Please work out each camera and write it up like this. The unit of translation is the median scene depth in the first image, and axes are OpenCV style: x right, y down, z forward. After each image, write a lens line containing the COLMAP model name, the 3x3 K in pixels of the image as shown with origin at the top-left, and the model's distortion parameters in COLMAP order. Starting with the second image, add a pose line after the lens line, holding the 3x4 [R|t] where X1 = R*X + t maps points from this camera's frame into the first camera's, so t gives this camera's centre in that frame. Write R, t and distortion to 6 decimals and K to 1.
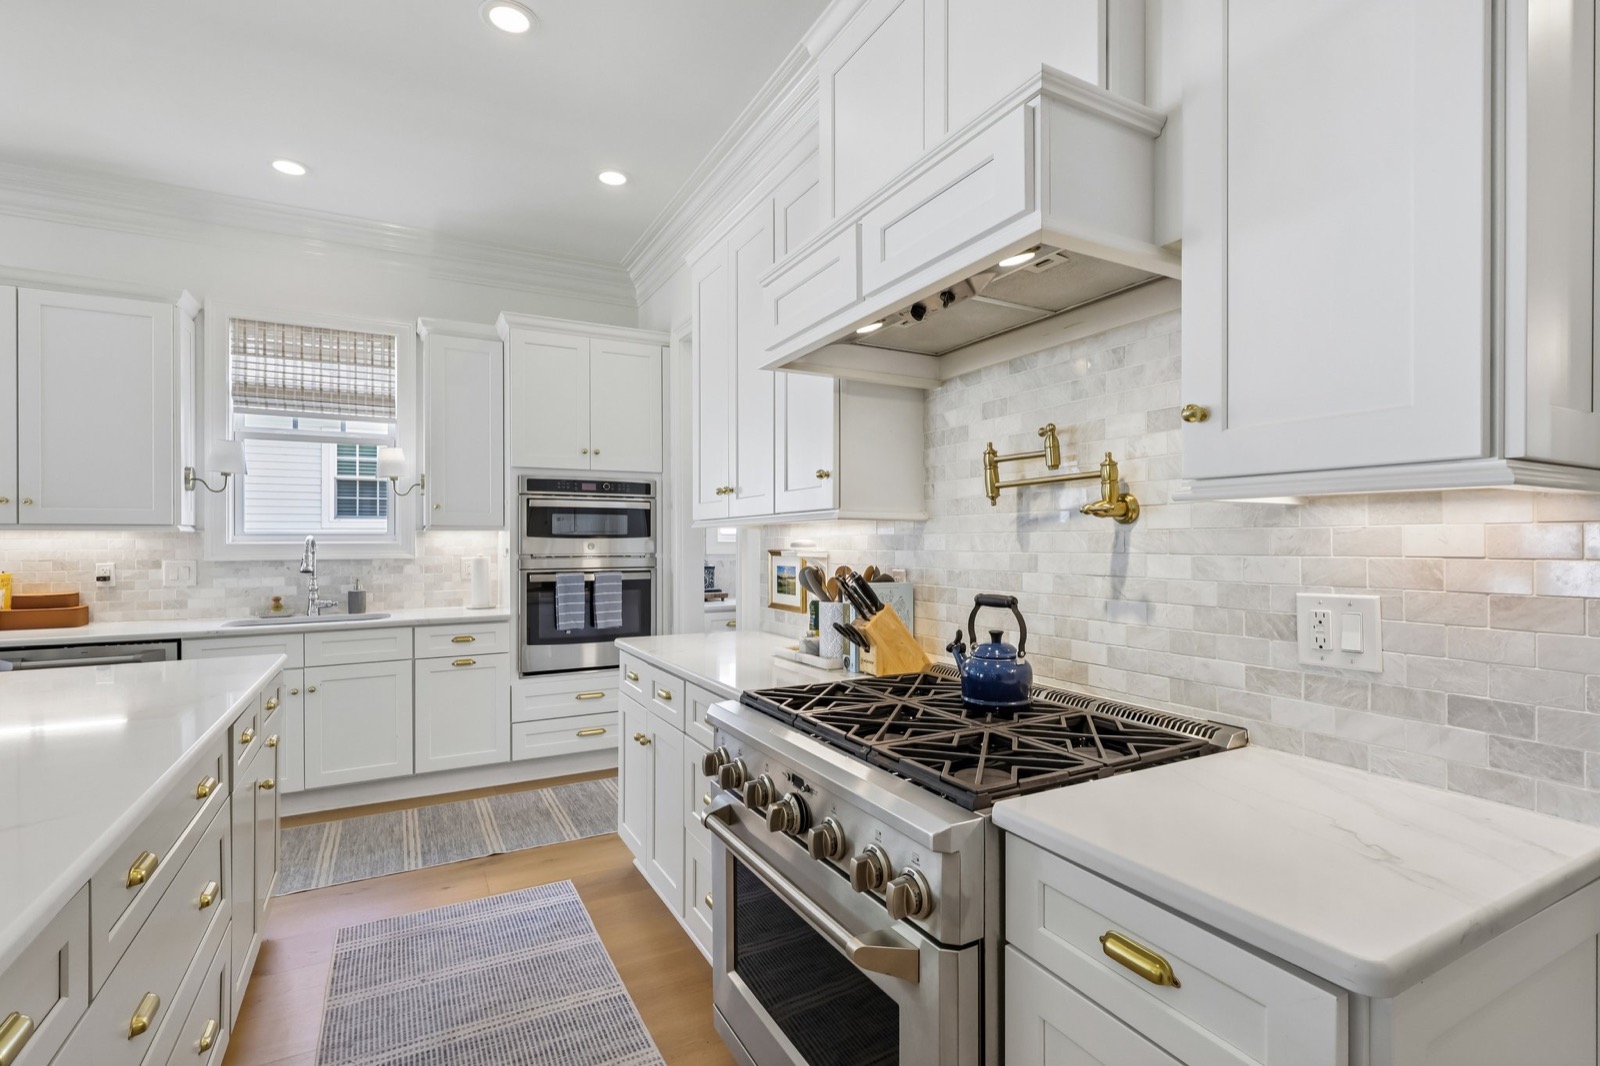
lens RADIAL K [[738.2, 0, 799.1], [0, 738.2, 539.4], [0, 0, 1]] dist [0.000589, 0.000325]
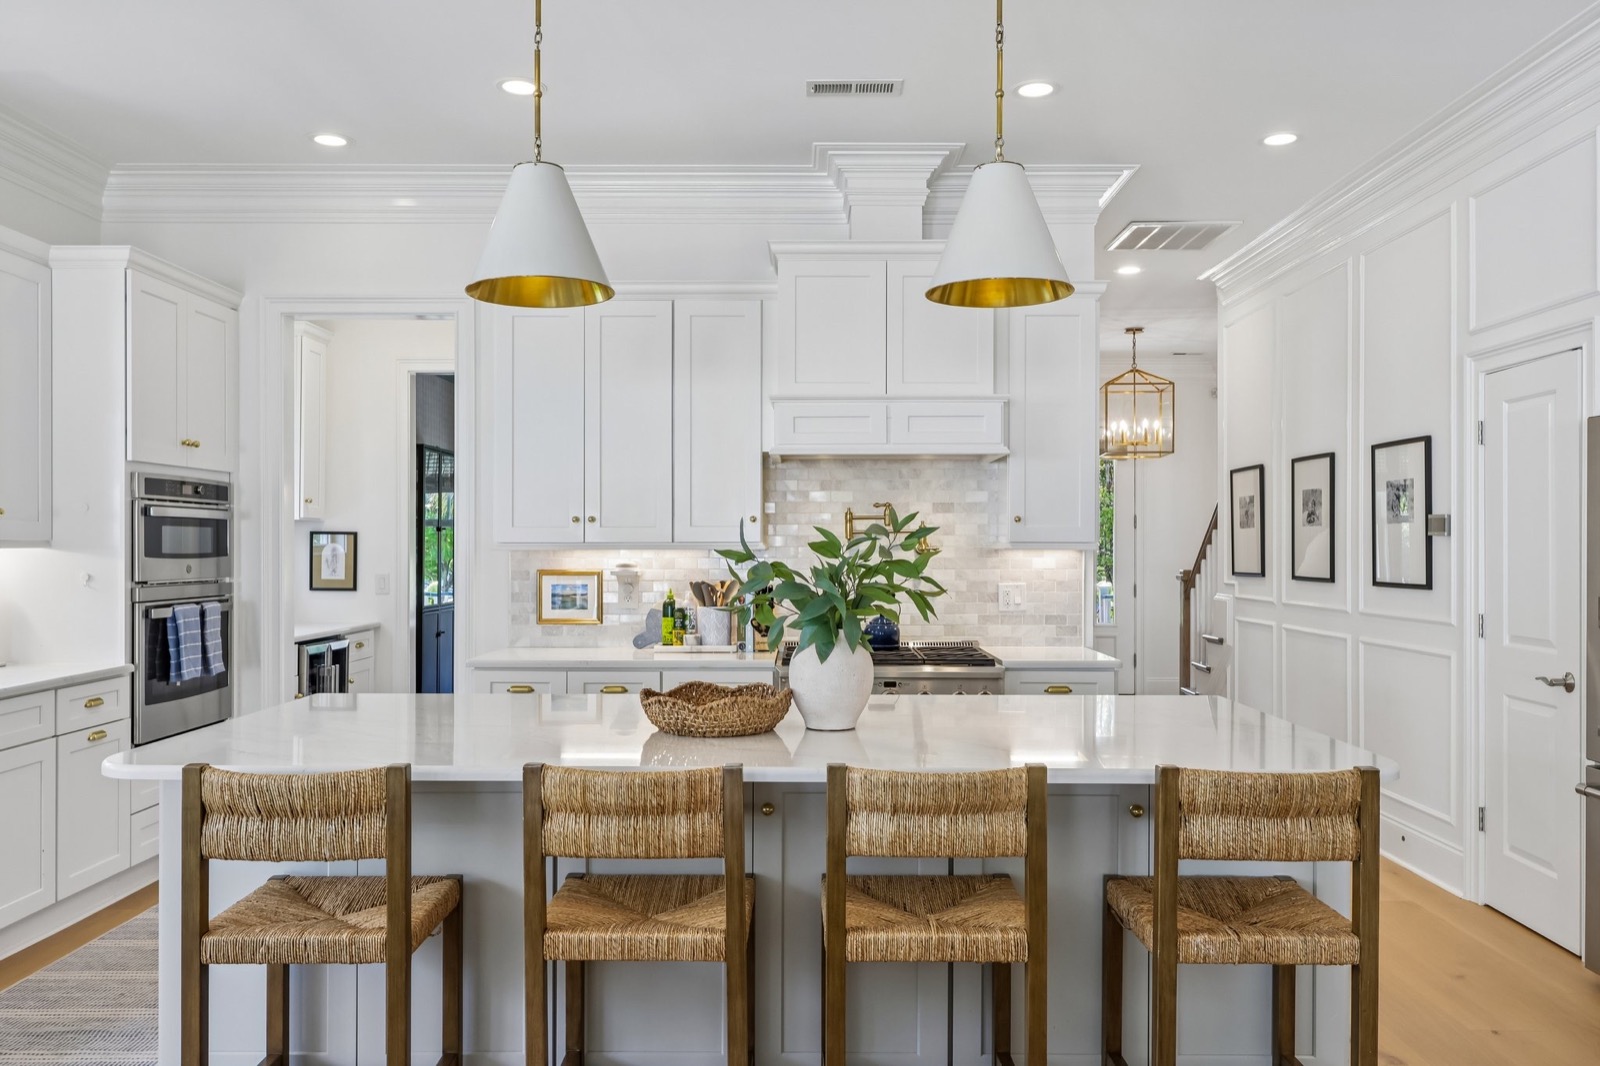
lens RADIAL K [[1272.5, 0, 800.7], [0, 1272.5, 538.6], [0, 0, 1]] dist [0.006368, 0.000049]
pose [[0.485318, 0.007958, 0.874302, -2.084968], [-0.004502, 0.999968, -0.006602, -0.030302], [-0.874326, -0.000732, 0.485338, -0.321899]]
